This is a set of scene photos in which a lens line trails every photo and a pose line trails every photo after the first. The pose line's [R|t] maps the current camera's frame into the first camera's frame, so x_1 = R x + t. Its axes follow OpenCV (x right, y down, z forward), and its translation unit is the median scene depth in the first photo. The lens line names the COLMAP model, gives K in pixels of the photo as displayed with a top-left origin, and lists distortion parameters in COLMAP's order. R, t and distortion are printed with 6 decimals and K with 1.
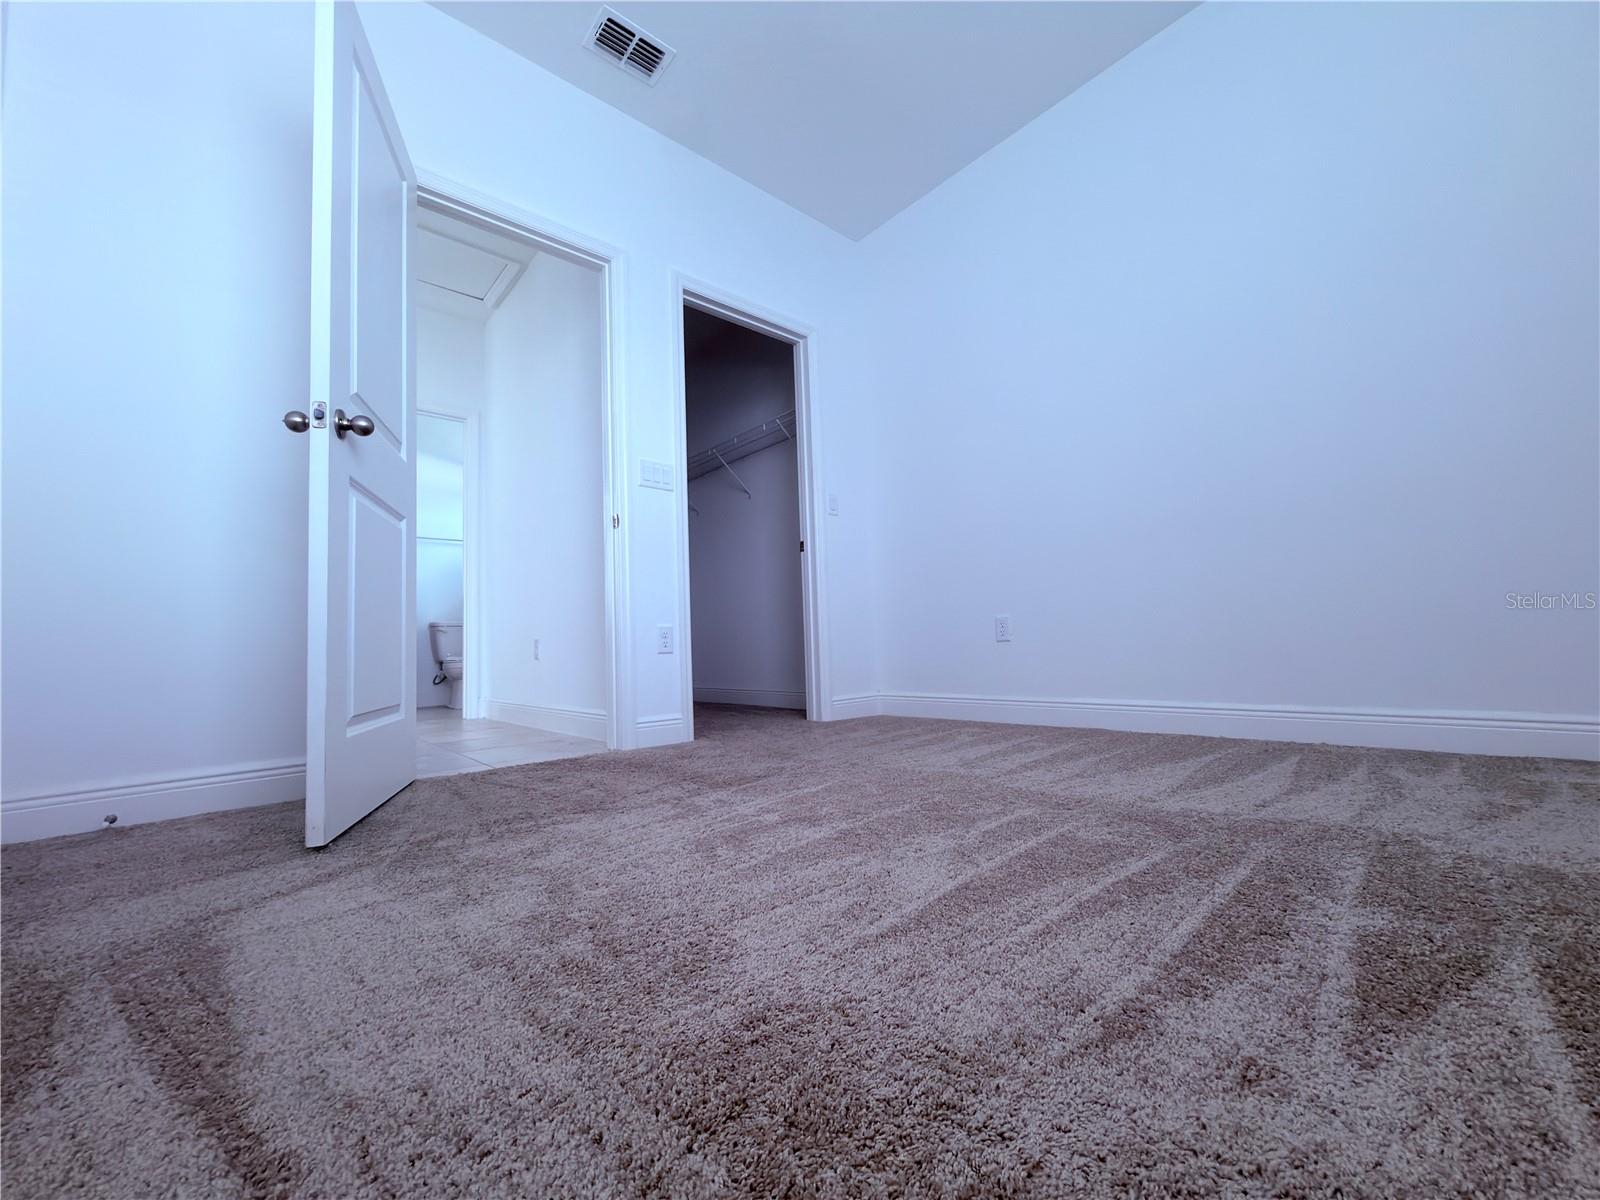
lens RADIAL K [[638.2, 0, 800.8], [0, 638.2, 602.8], [0, 0, 1]] dist [-0.001378, 0.000708]
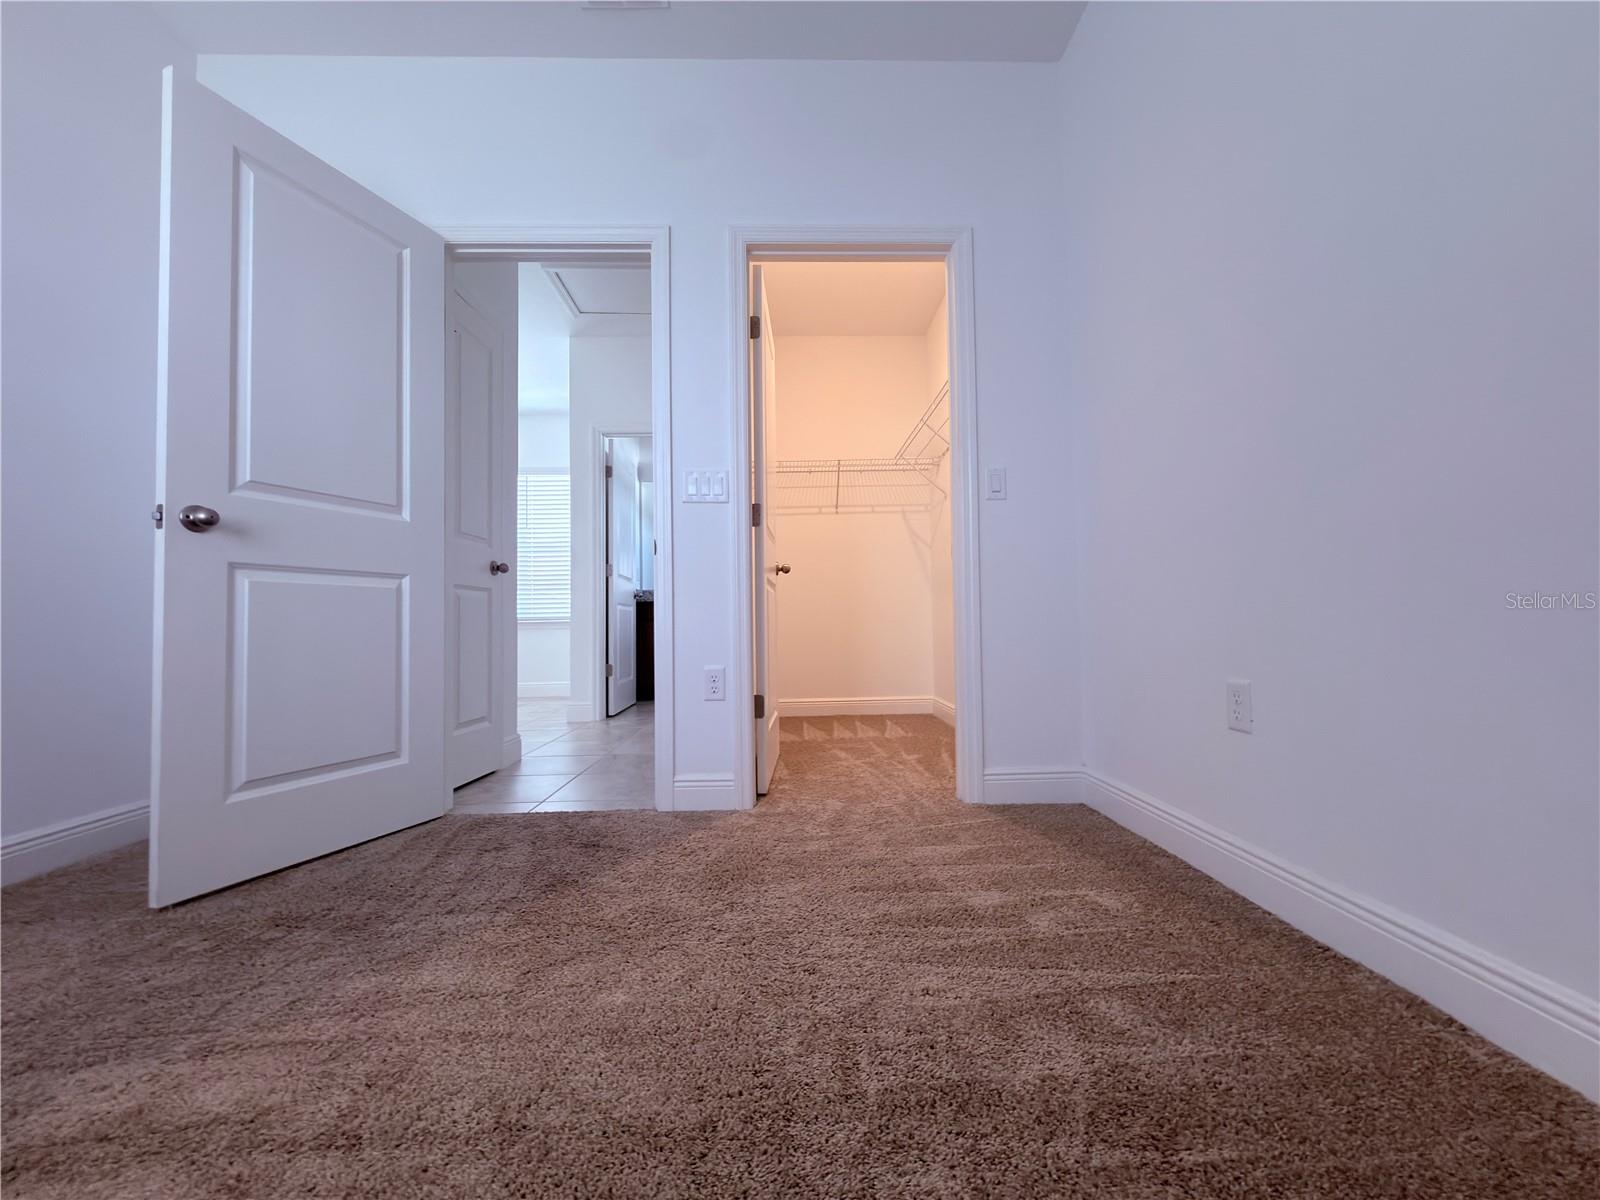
lens RADIAL K [[638.2, 0, 800.8], [0, 638.2, 602.8], [0, 0, 1]] dist [-0.001378, 0.000708]
pose [[0.778368, 0.005540, -0.627784, 0.405019], [0.030754, 0.998424, 0.046942, -0.085004], [0.627055, -0.055845, 0.776971, 0.425550]]
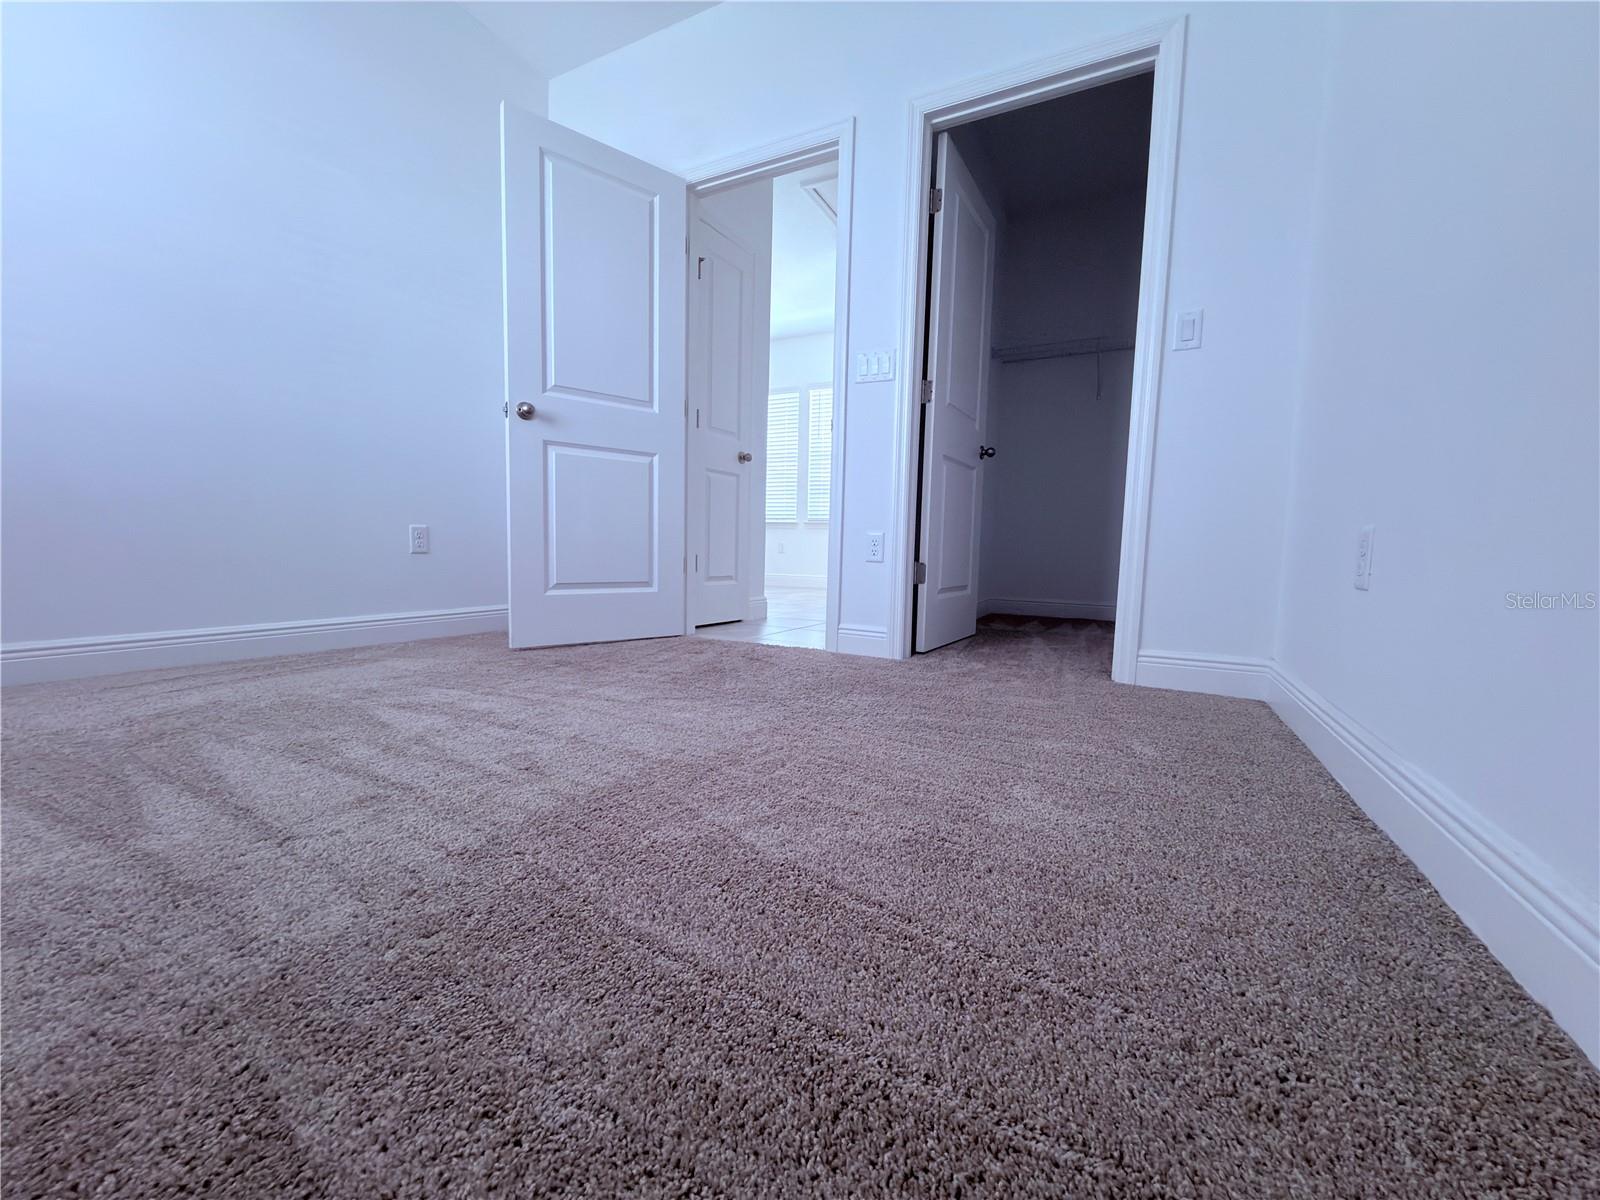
lens RADIAL K [[638.2, 0, 800.8], [0, 638.2, 602.8], [0, 0, 1]] dist [-0.001378, 0.000708]
pose [[0.371247, 0.128777, -0.919561, 0.627882], [0.027926, 0.988339, 0.149684, -0.006257], [0.928114, -0.081249, 0.363322, 0.547801]]
